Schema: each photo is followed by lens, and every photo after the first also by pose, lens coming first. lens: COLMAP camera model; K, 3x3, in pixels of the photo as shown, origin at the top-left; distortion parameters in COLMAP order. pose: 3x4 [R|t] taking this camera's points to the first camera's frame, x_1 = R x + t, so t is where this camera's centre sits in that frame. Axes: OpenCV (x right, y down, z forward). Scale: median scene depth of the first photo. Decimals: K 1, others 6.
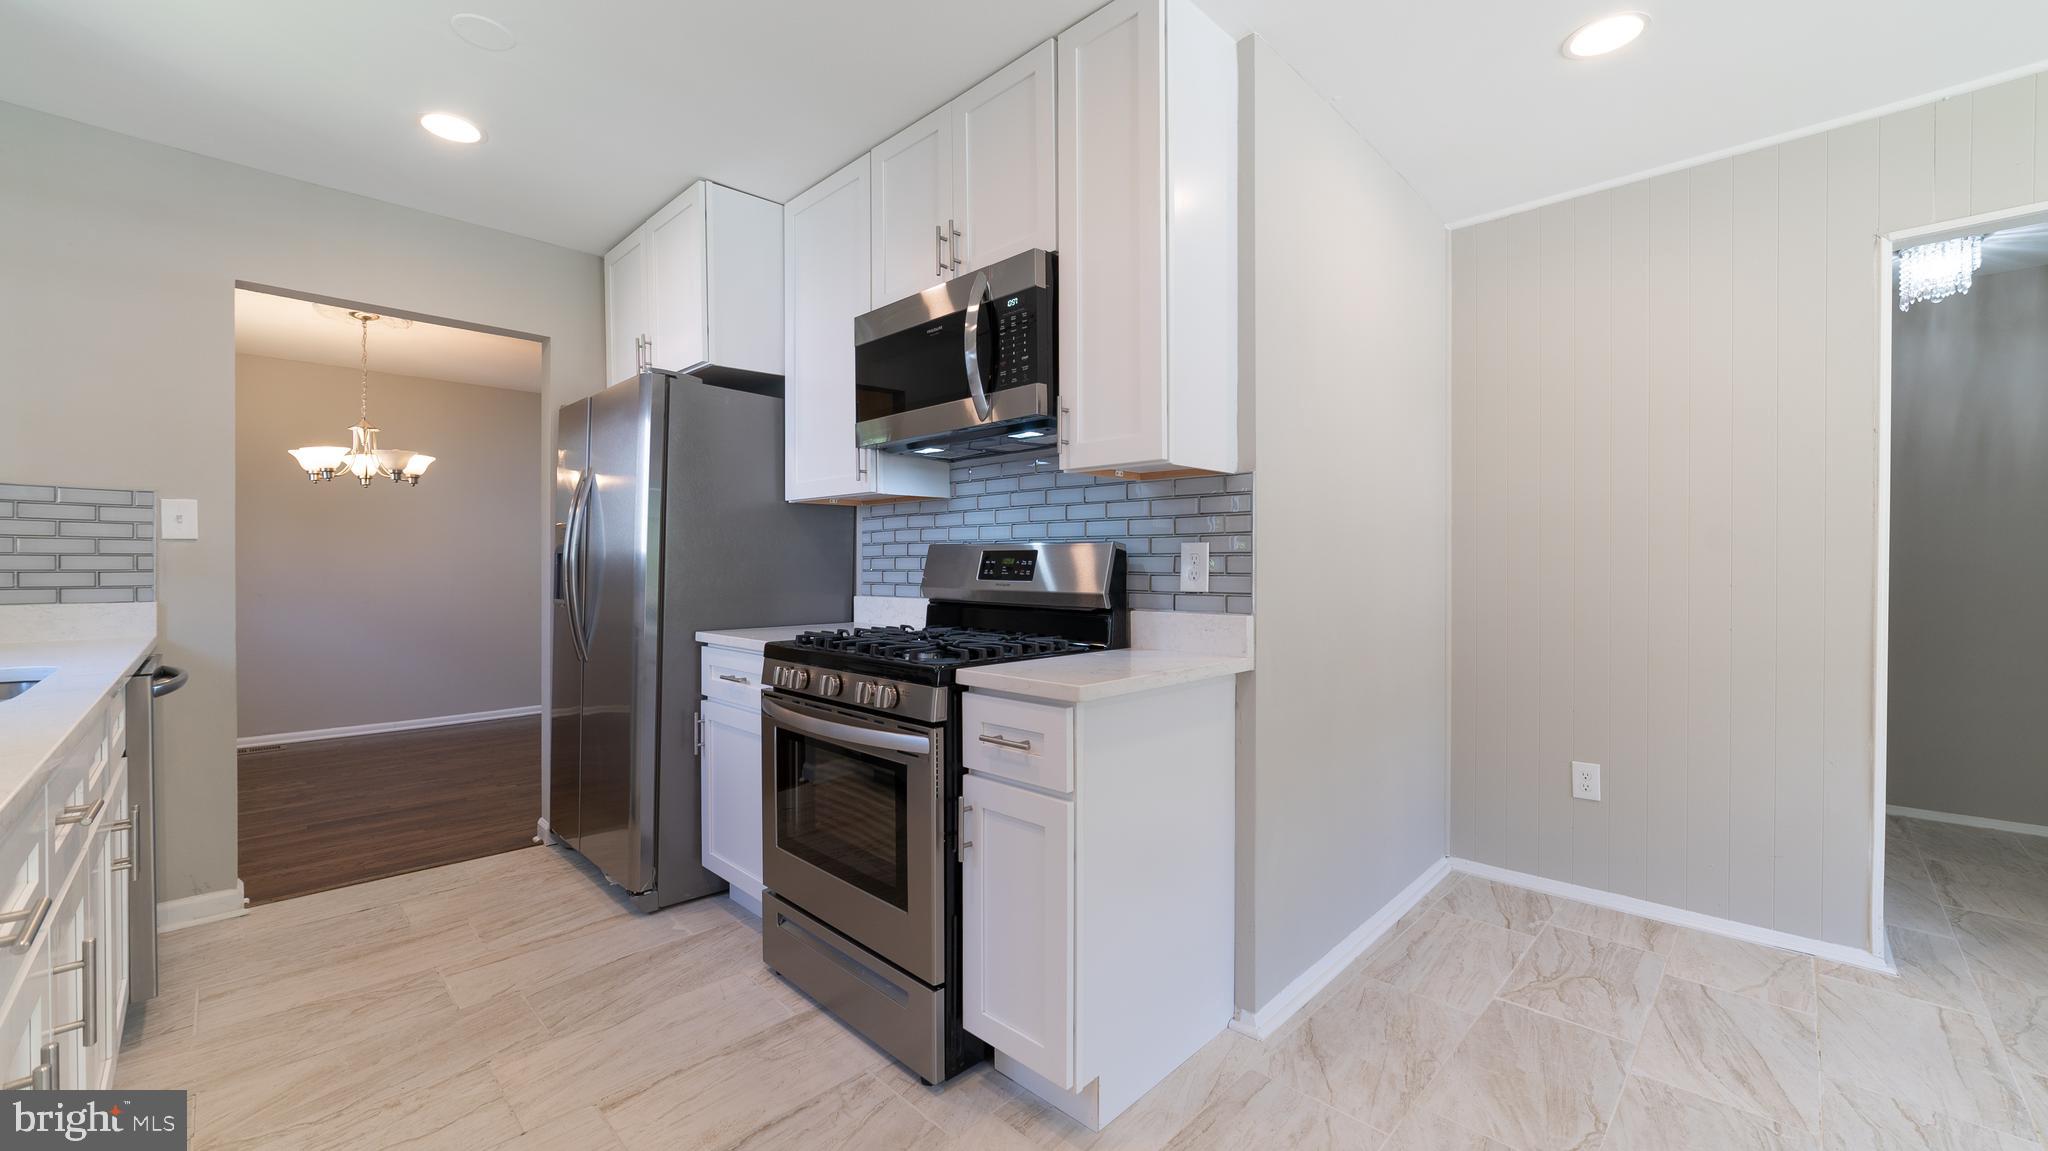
lens RADIAL K [[792.5, 0, 1029.3], [0, 792.5, 572.1], [0, 0, 1]] dist [-0.011046, 0.003113]
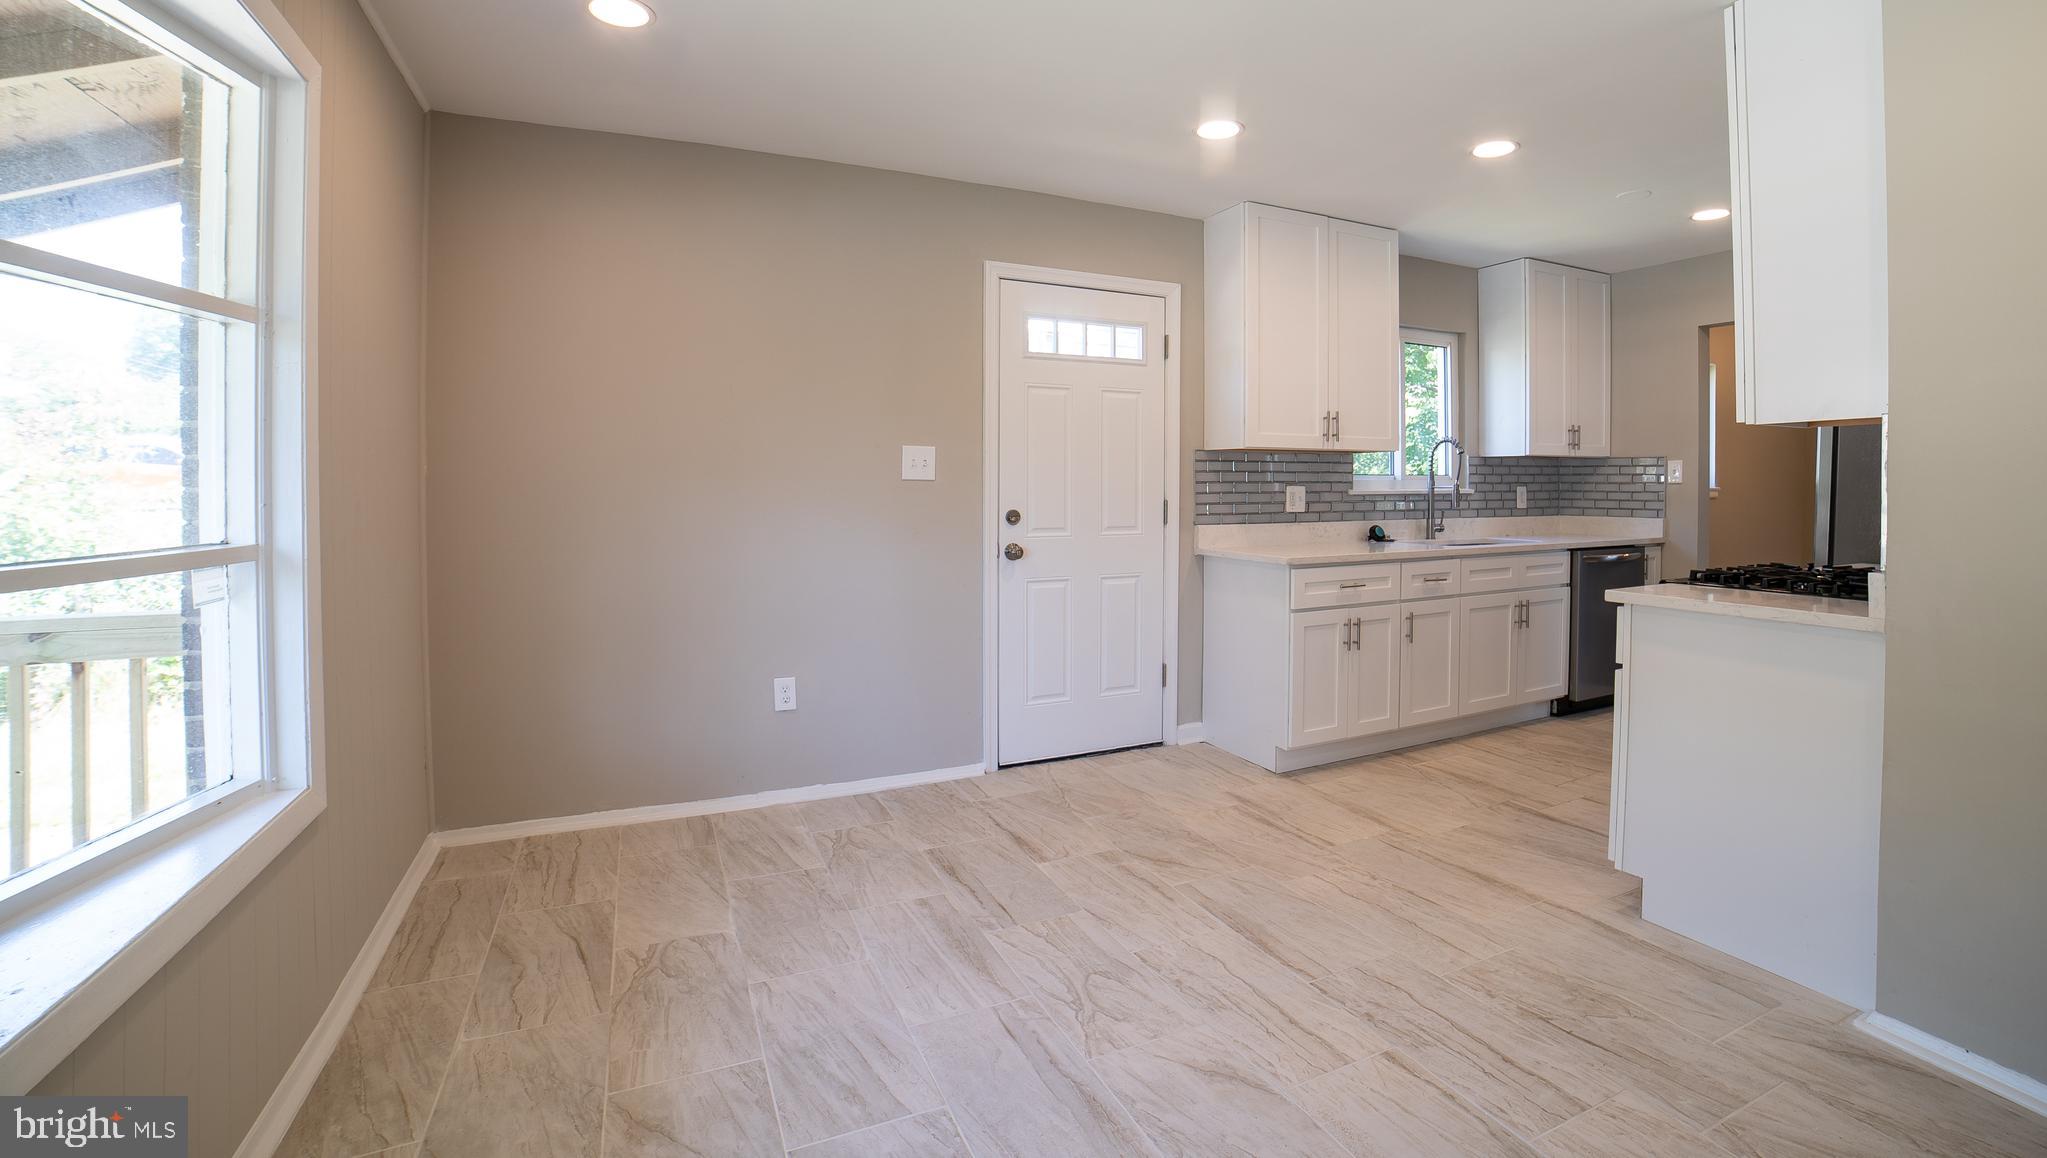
lens RADIAL K [[817.6, 0, 1034.5], [0, 817.6, 580.2], [0, 0, 1]] dist [-0.005446, 0.000029]
pose [[-0.352919, 0.103173, -0.929948, 1.251674], [0.005186, 0.994102, 0.108323, -0.033410], [0.935640, 0.033407, -0.351372, 0.351845]]
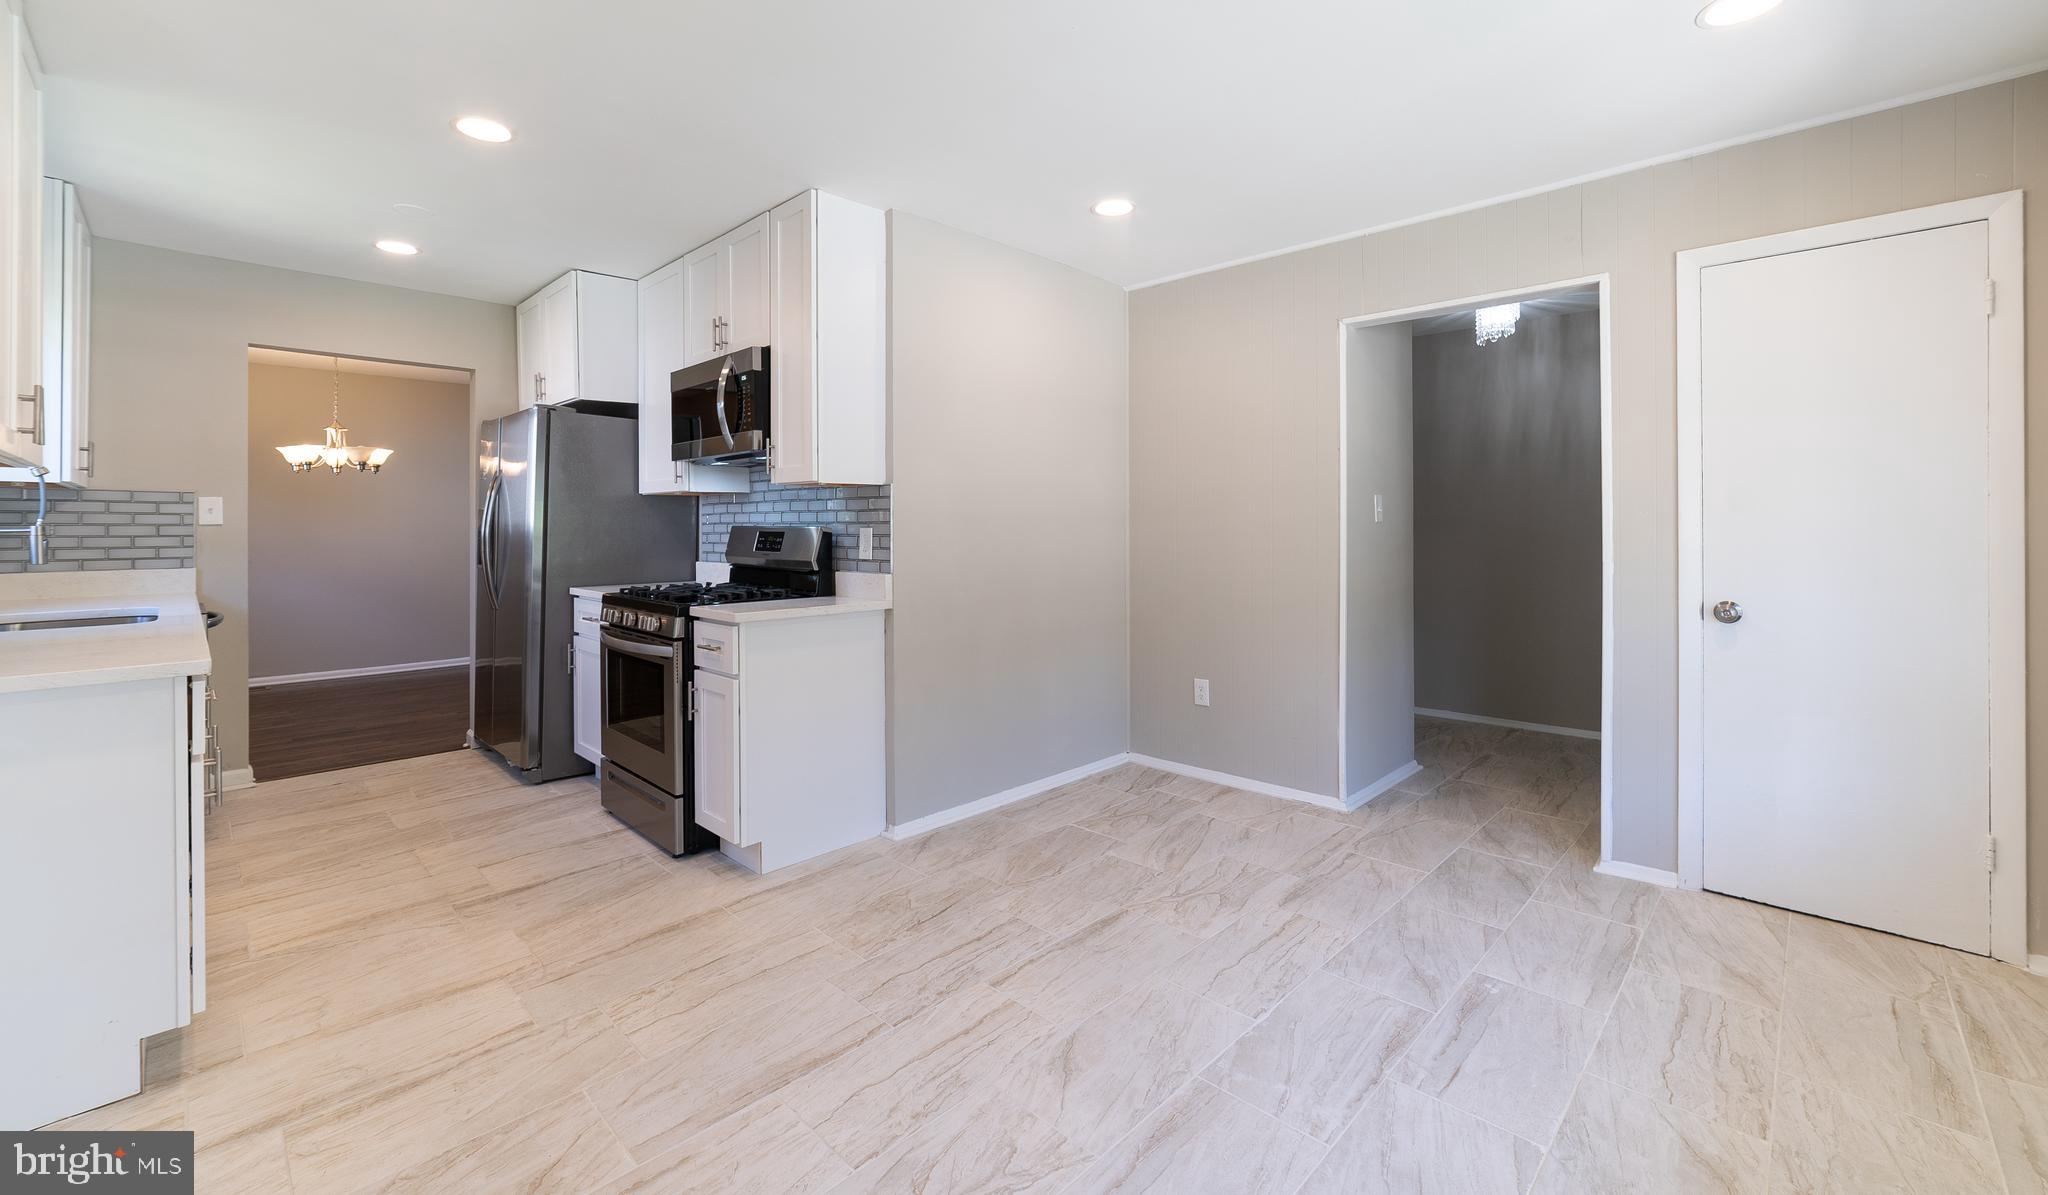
lens RADIAL K [[846.0, 0, 1026.6], [0, 846.0, 525.7], [0, 0, 1]] dist [-0.004815, 0.000918]
pose [[0.999920, -0.004412, -0.011856, 0.492290], [0.004325, 0.999963, -0.007377, -0.025017], [0.011888, 0.007325, 0.999902, -0.600071]]
